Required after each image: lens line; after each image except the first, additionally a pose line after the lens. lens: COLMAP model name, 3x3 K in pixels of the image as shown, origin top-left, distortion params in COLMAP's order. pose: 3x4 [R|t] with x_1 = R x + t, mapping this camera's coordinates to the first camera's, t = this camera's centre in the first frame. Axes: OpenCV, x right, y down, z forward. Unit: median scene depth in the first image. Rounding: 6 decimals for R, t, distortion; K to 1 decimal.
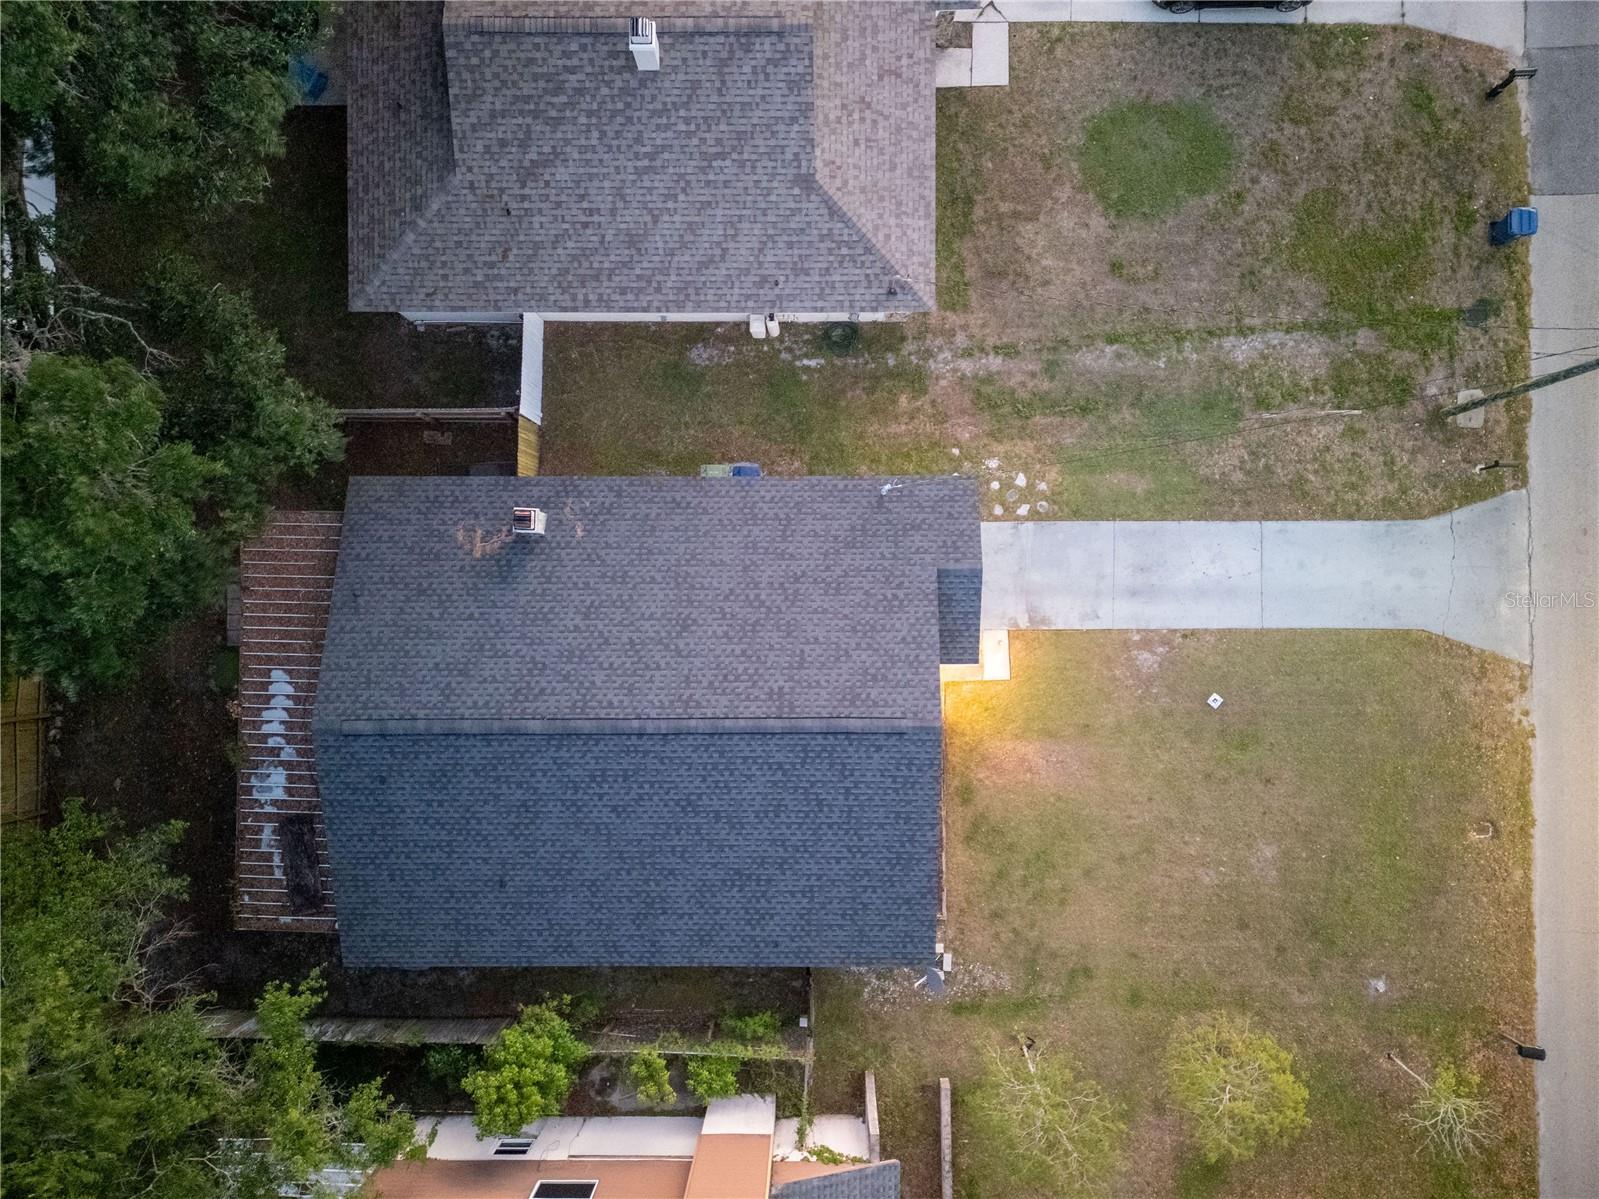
lens RADIAL K [[1138.3, 0, 799.5], [0, 1138.3, 599.5], [0, 0, 1]] dist [0.085432, -0.069344]
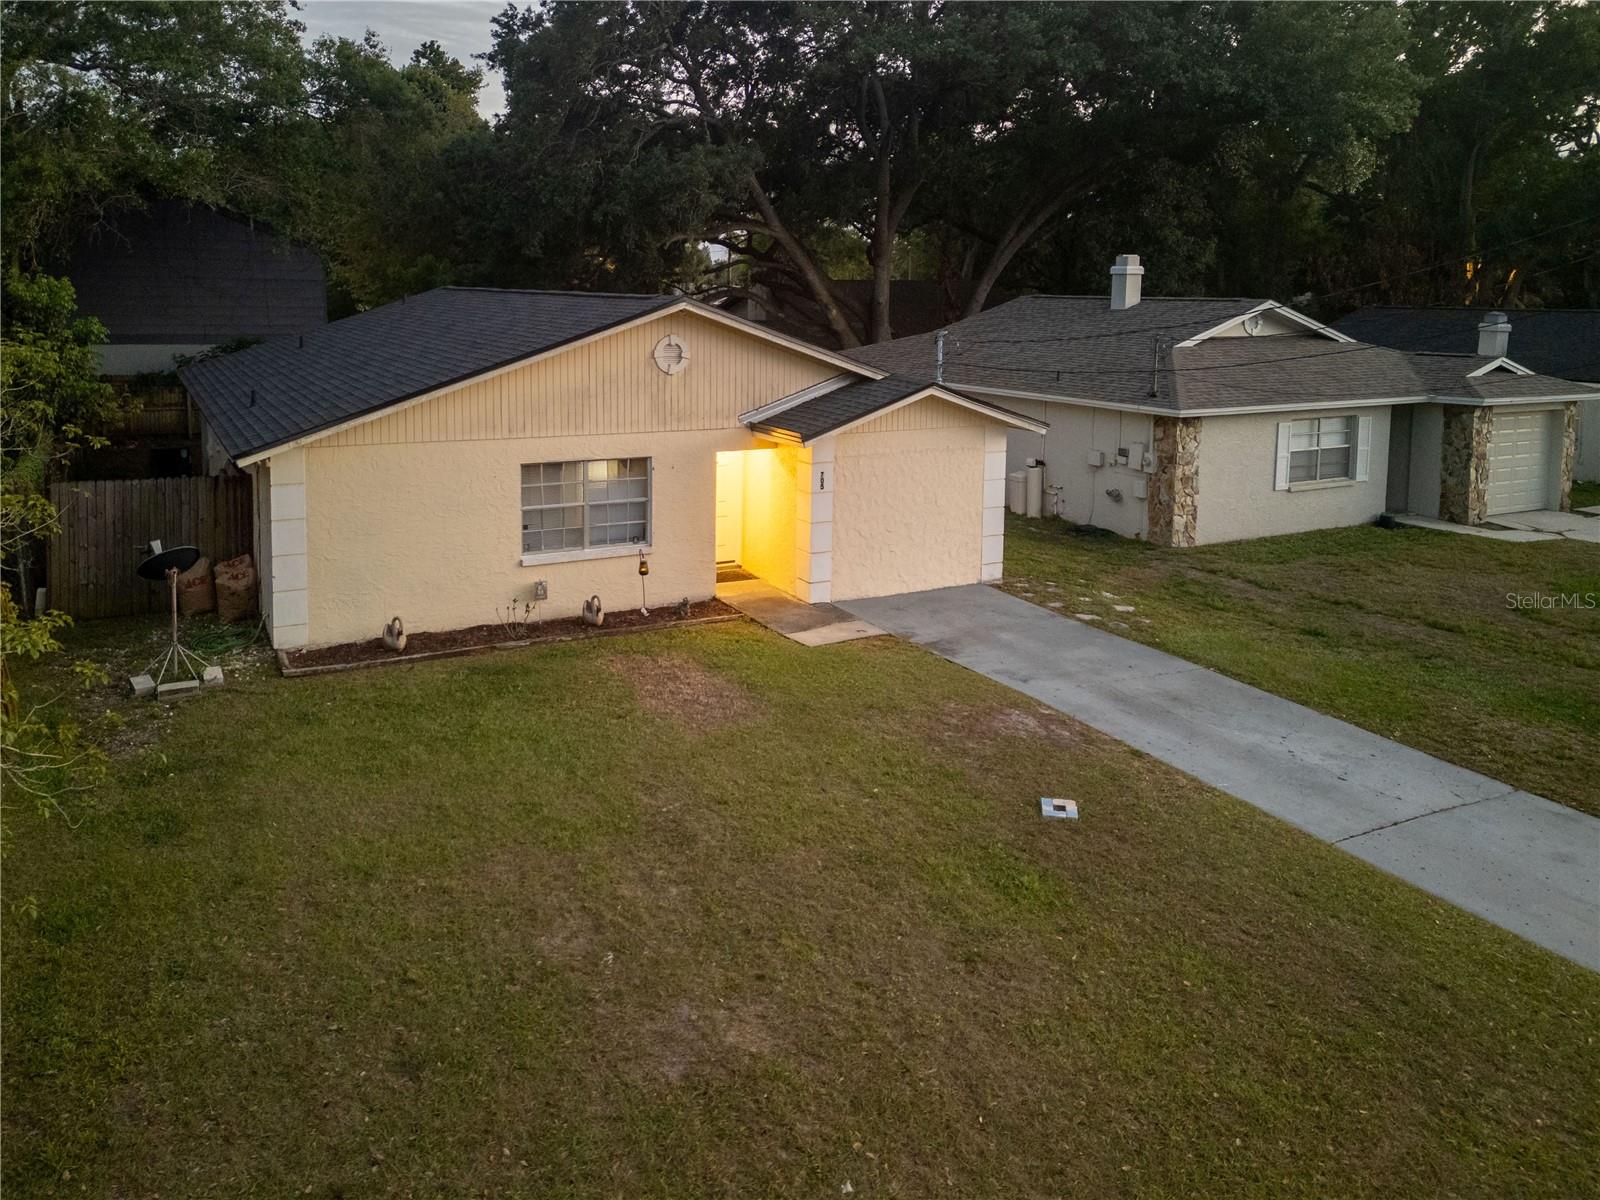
lens RADIAL K [[1195.0, 0, 762.4], [0, 1195.0, 395.3], [0, 0, 1]] dist [0.089621, -0.082772]
pose [[0.473312, 0.087747, -0.876514, 0.623174], [-0.880895, 0.046600, -0.471012, 0.330304], [-0.000484, 0.995052, 0.099353, 0.835757]]
